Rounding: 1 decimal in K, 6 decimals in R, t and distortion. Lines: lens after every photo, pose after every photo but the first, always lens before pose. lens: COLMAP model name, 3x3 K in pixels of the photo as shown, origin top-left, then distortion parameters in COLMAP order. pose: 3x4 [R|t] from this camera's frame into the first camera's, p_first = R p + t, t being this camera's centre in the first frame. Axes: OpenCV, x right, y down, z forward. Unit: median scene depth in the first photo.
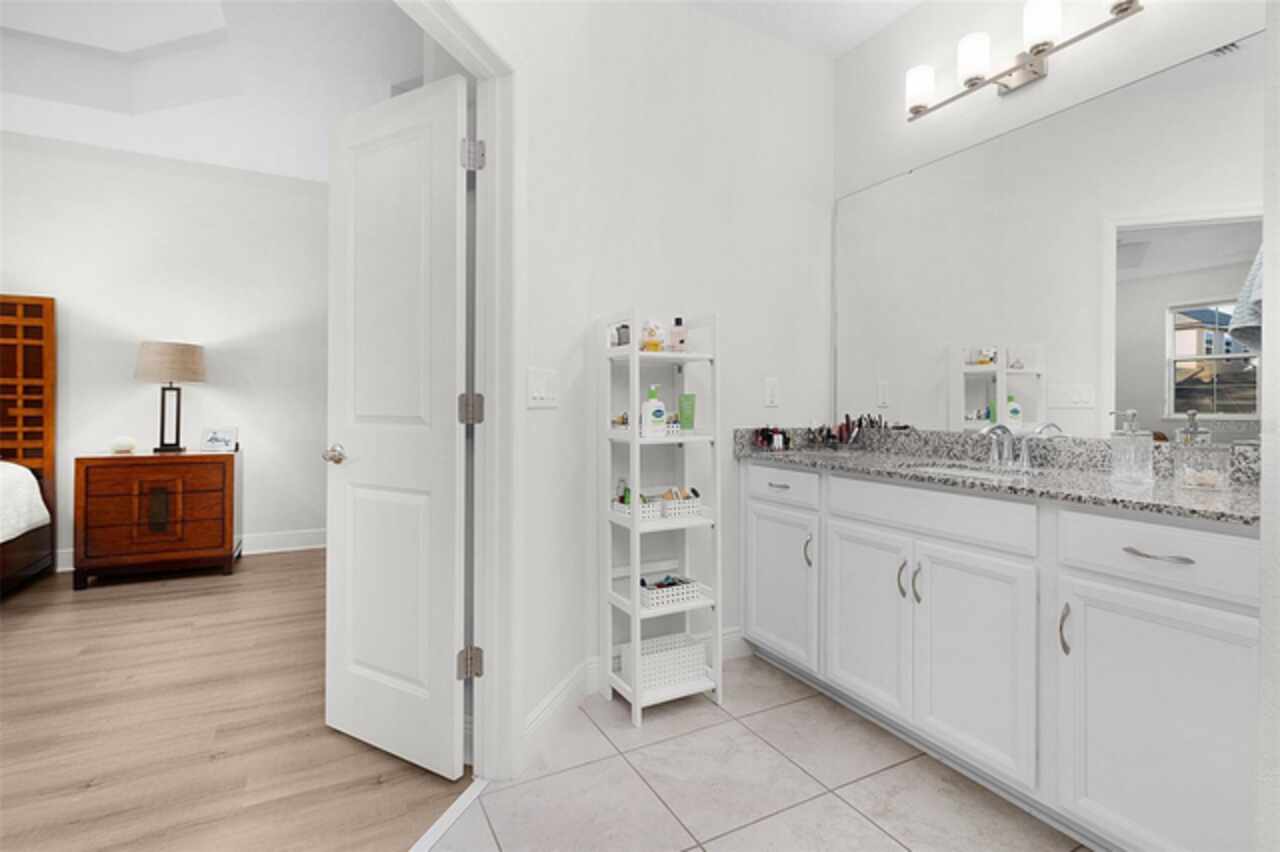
lens RADIAL K [[603.2, 0, 639.5], [0, 603.2, 406.2], [0, 0, 1]] dist [-0.000408, 0.000964]
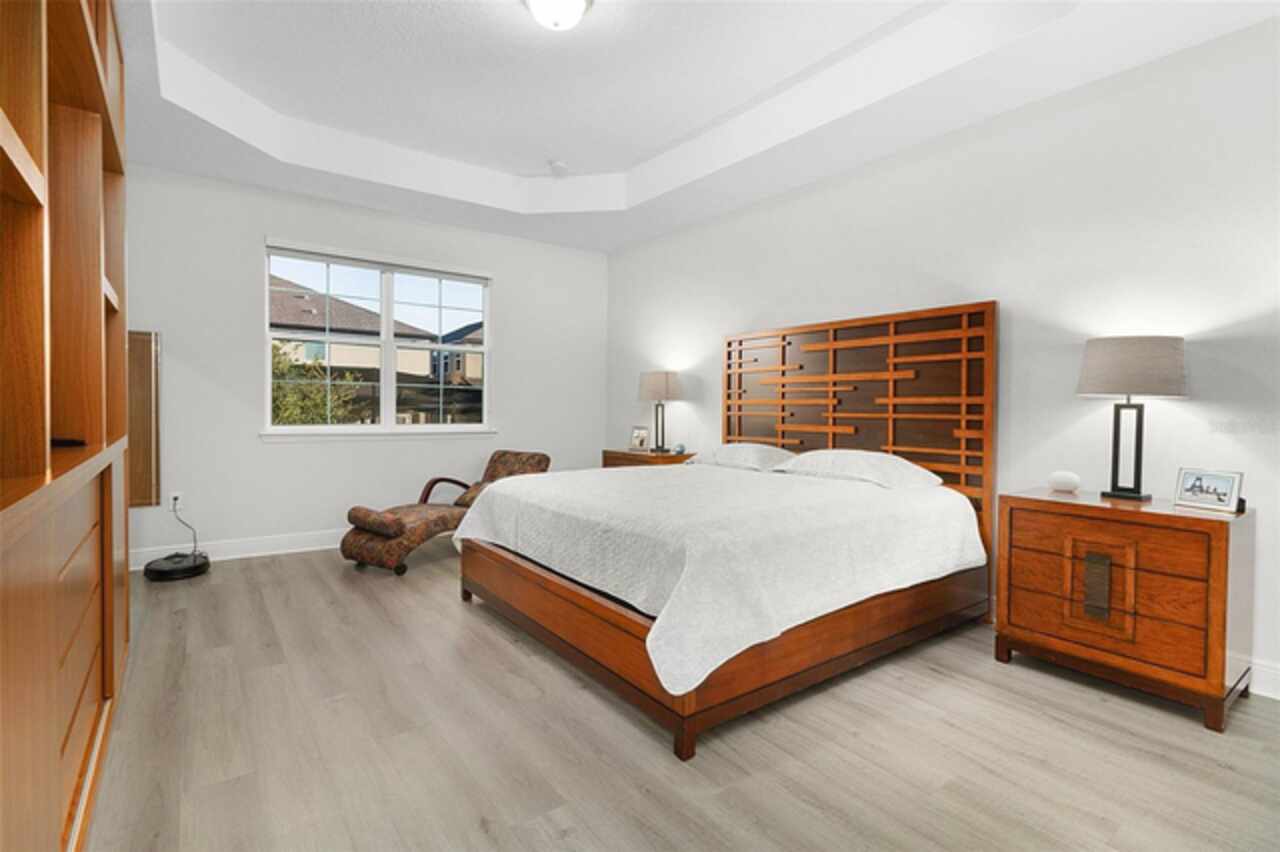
lens RADIAL K [[603.2, 0, 643.6], [0, 603.2, 416.2], [0, 0, 1]] dist [-0.000408, 0.000964]
pose [[0.157333, 0.006758, -0.987523, -0.211039], [-0.016597, 0.999853, 0.004198, -0.012348], [0.987406, 0.015730, 0.157422, 0.384402]]
